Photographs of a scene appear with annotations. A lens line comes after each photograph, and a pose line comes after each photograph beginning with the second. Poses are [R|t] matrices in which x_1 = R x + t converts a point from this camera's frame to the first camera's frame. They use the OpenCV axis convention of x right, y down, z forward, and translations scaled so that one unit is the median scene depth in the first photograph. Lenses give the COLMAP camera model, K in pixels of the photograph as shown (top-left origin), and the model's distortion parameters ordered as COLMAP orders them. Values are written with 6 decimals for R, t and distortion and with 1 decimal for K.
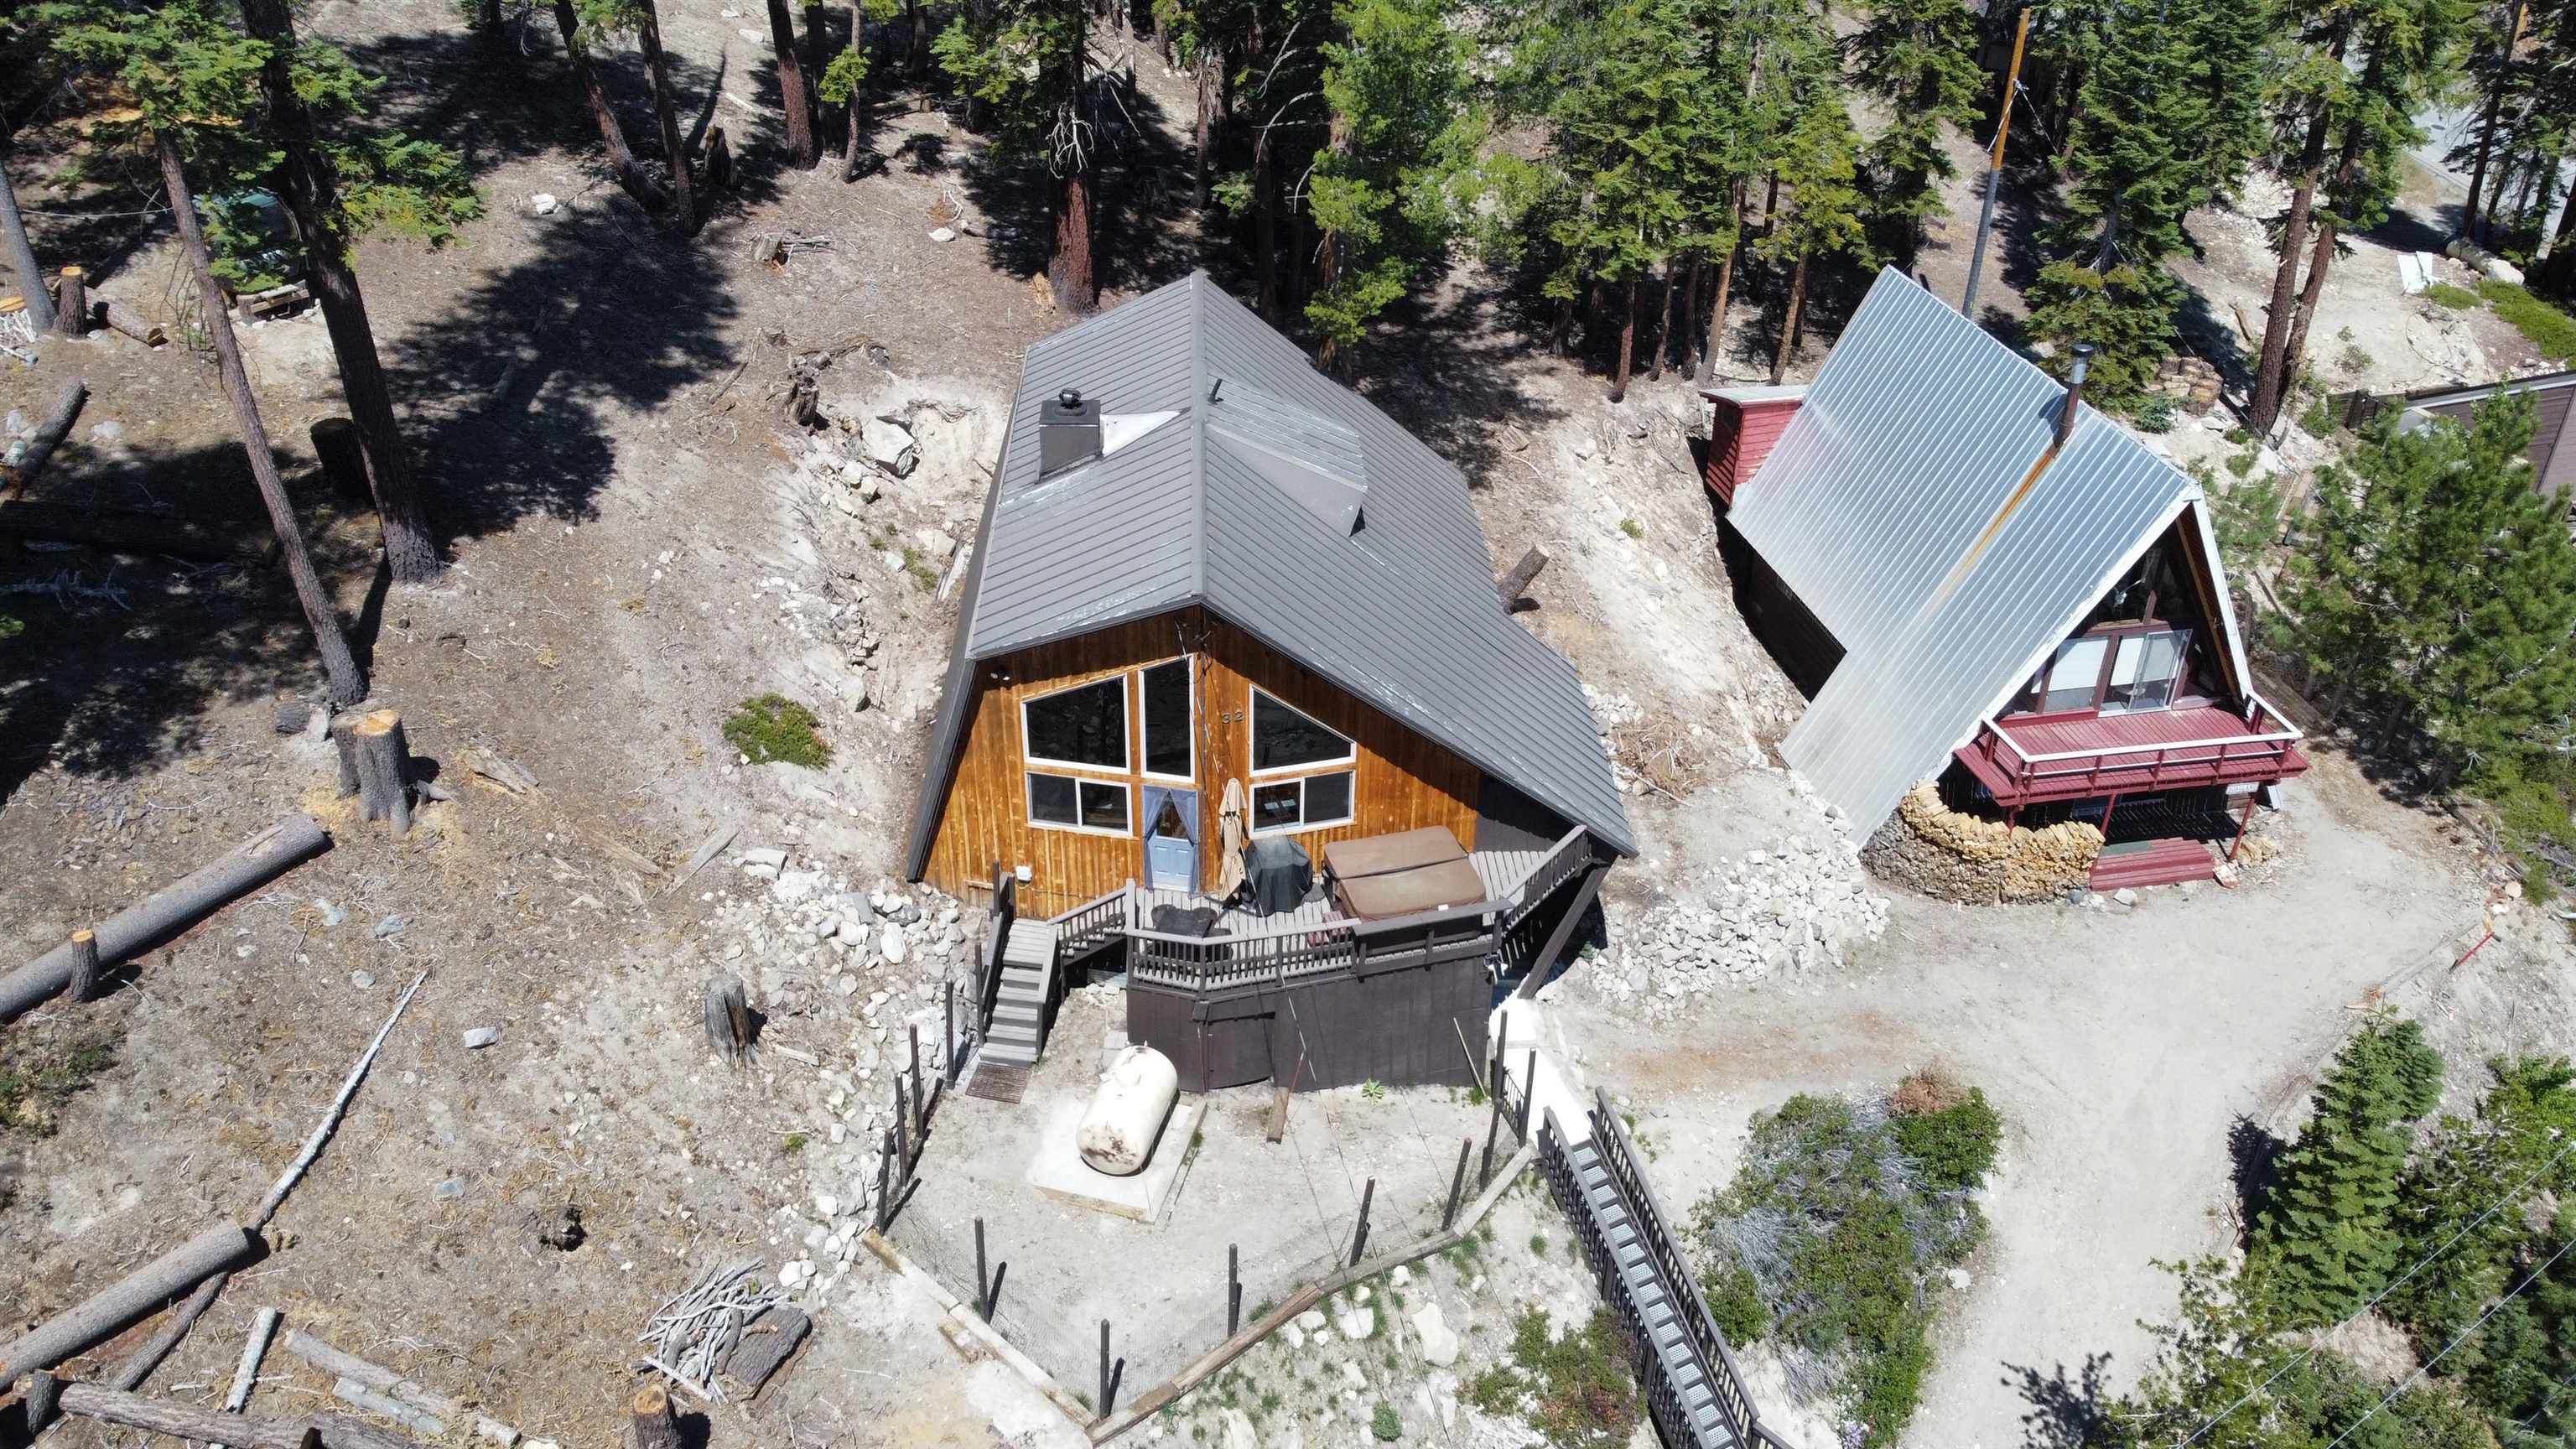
lens RADIAL K [[1948.2, 0, 1273.4], [0, 1948.2, 723.0], [0, 0, 1]] dist [-0.005769, 0.004295]
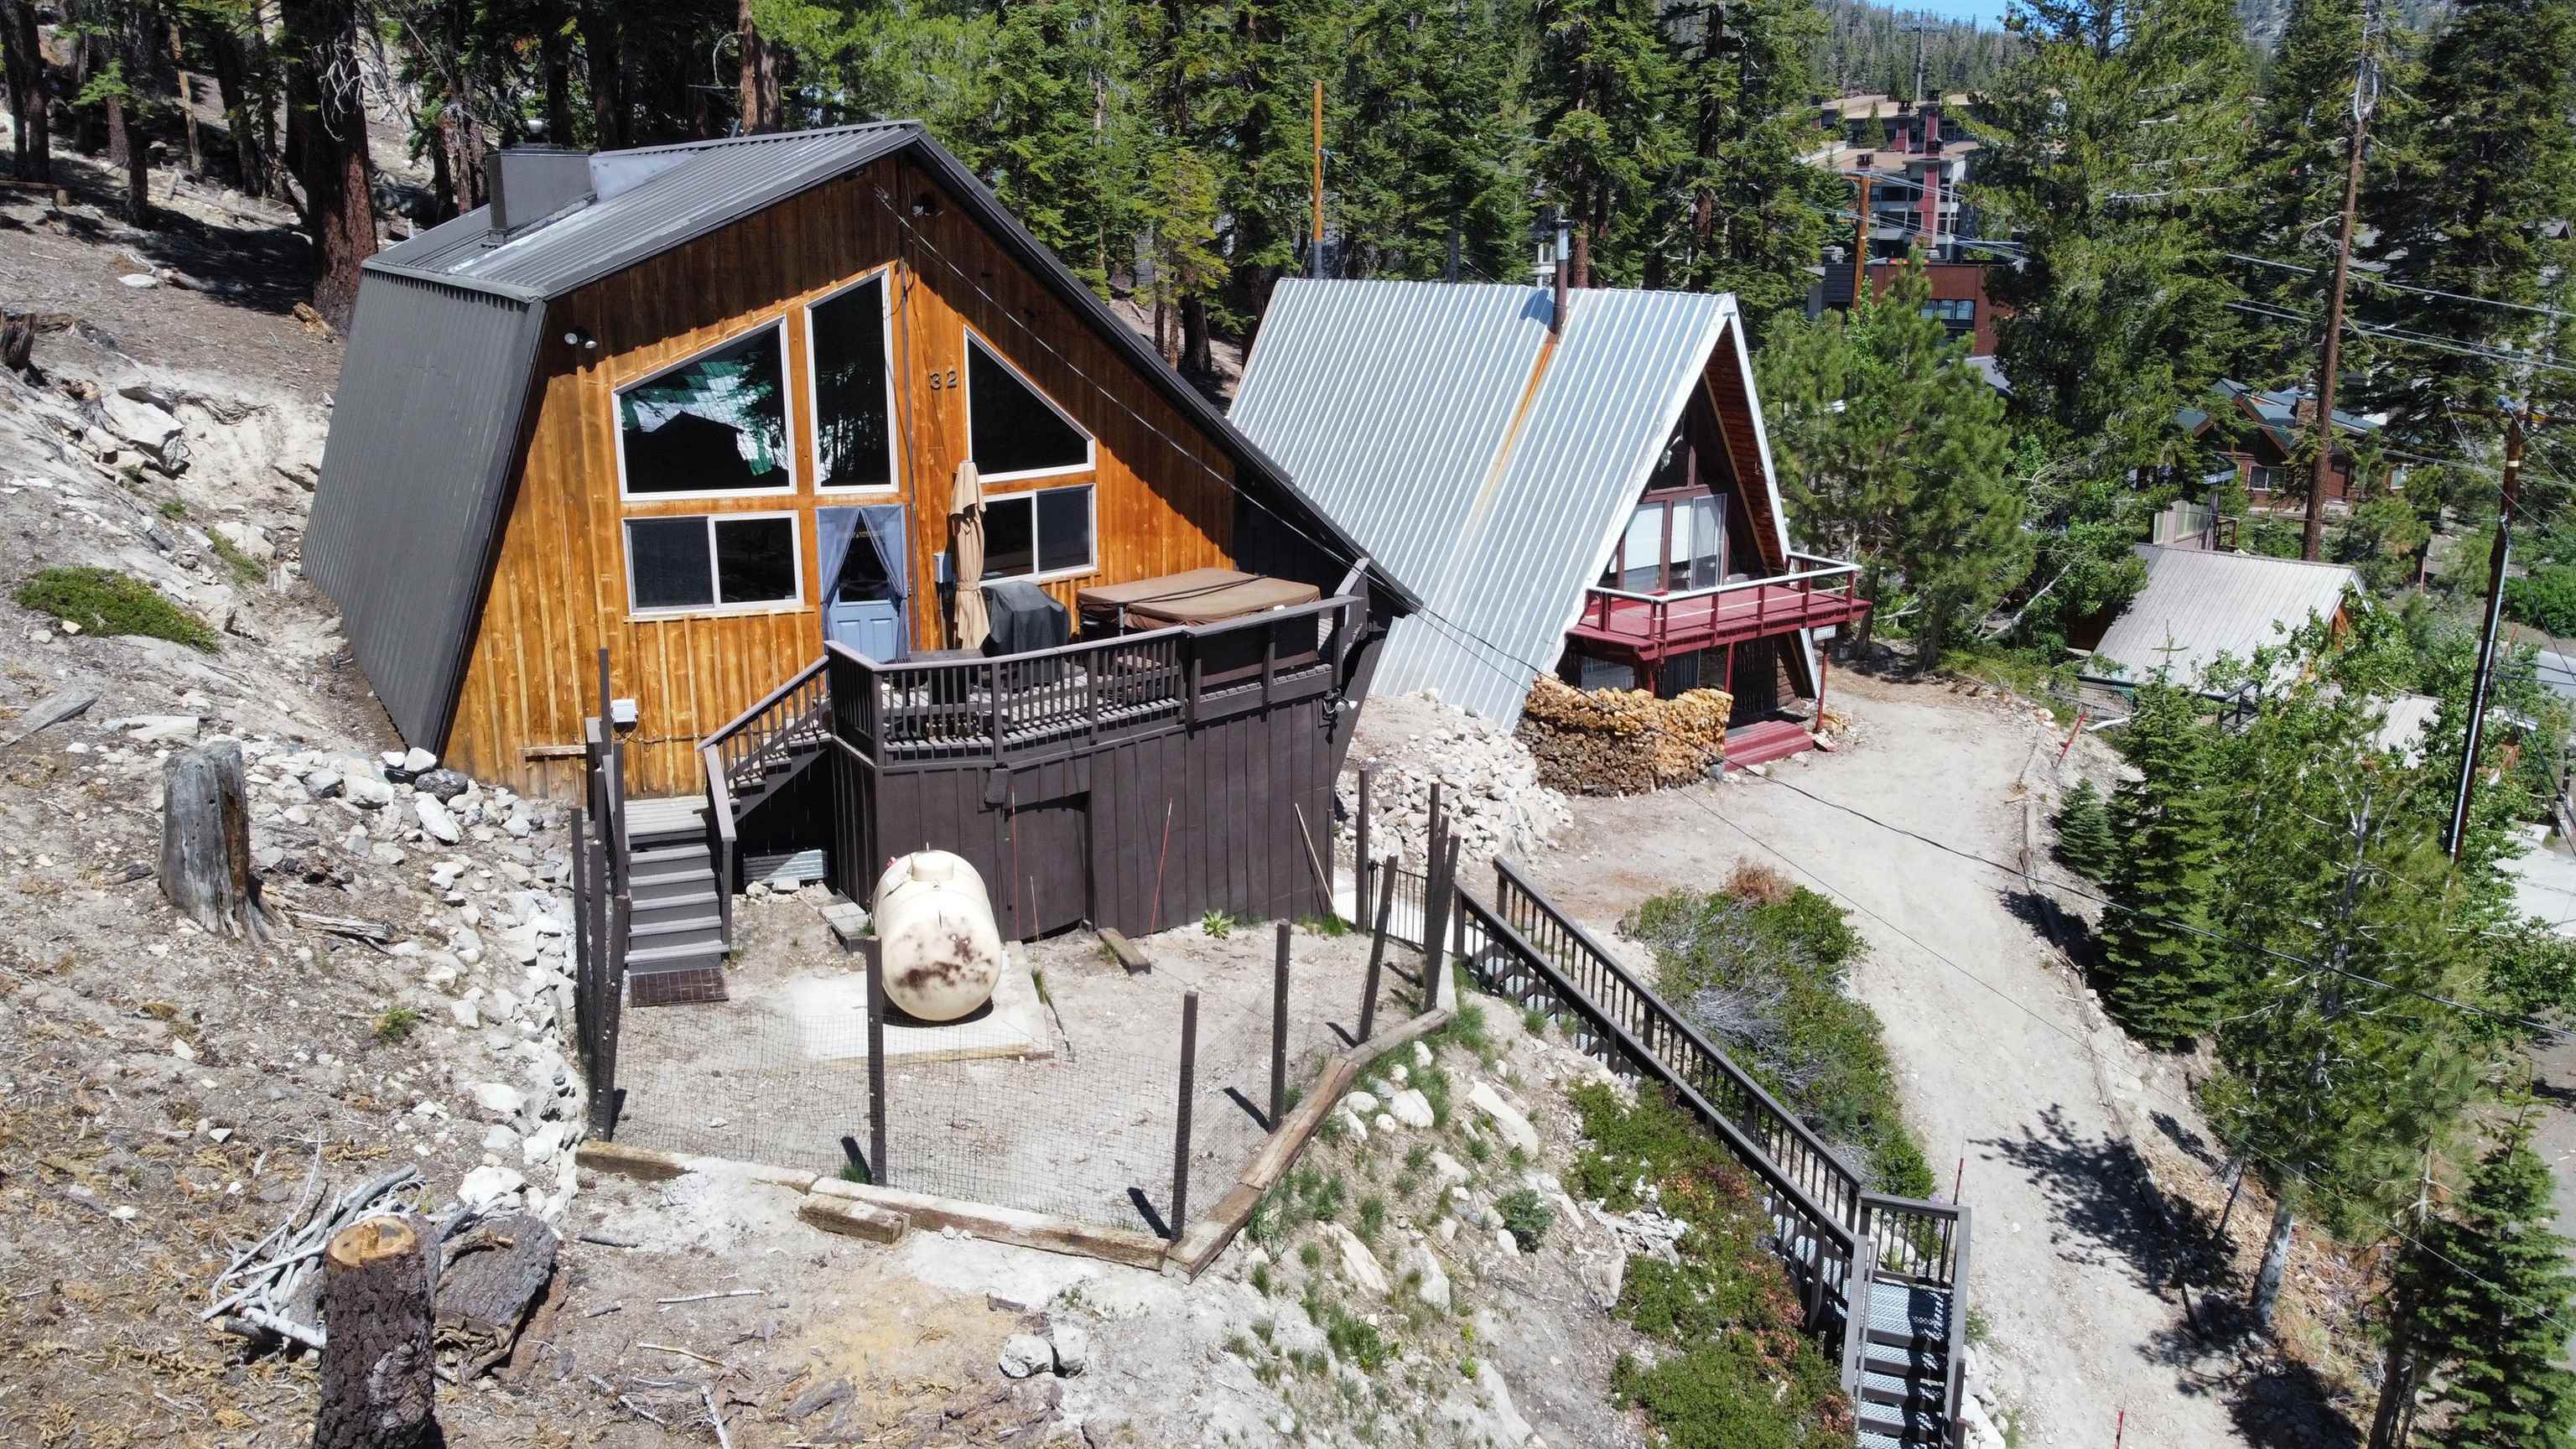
lens RADIAL K [[1948.2, 0, 1286.9], [0, 1948.2, 727.2], [0, 0, 1]] dist [-0.005769, 0.004295]
pose [[0.875026, -0.128978, 0.466576, -0.239060], [0.256676, 0.940821, -0.221299, 0.281116], [-0.410422, 0.313401, 0.856349, 0.378912]]
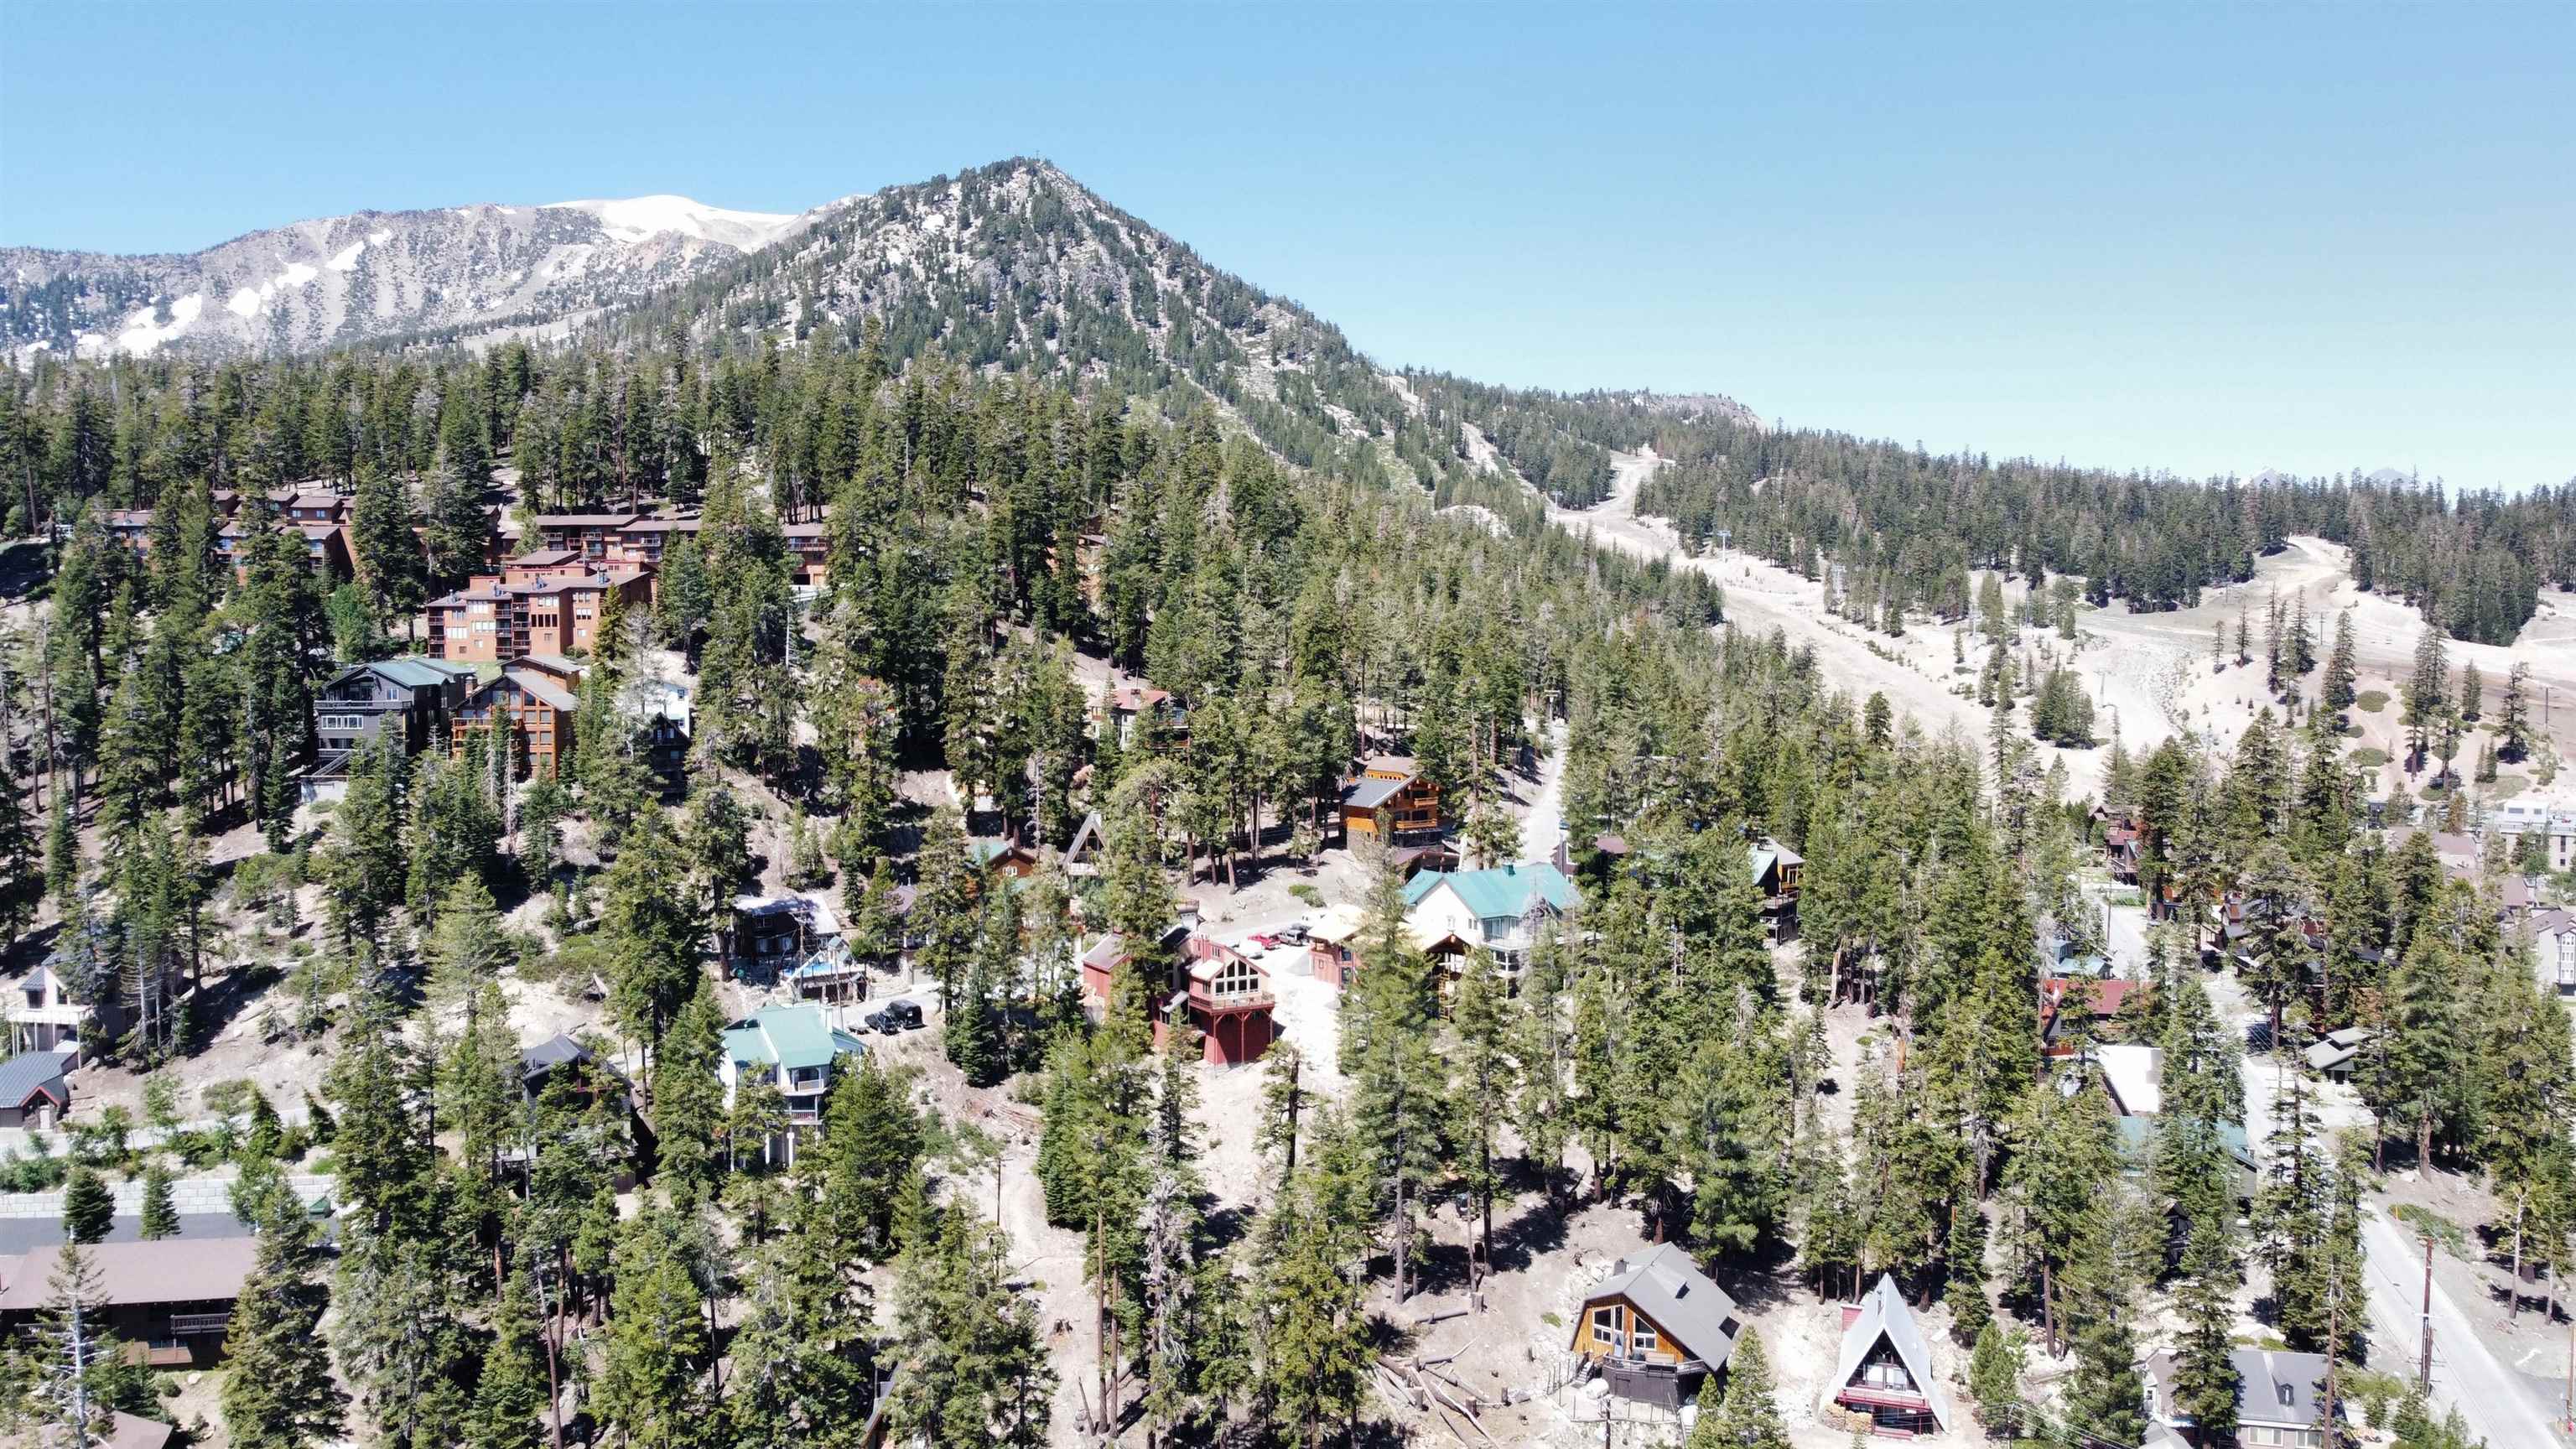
lens RADIAL K [[1948.2, 0, 1283.6], [0, 1948.2, 724.9], [0, 0, 1]] dist [-0.005769, 0.004295]
pose [[0.876211, 0.017140, -0.481623, 1.575071], [-0.248118, 0.872785, -0.420338, 0.982364], [0.413148, 0.487804, 0.768996, -3.990787]]
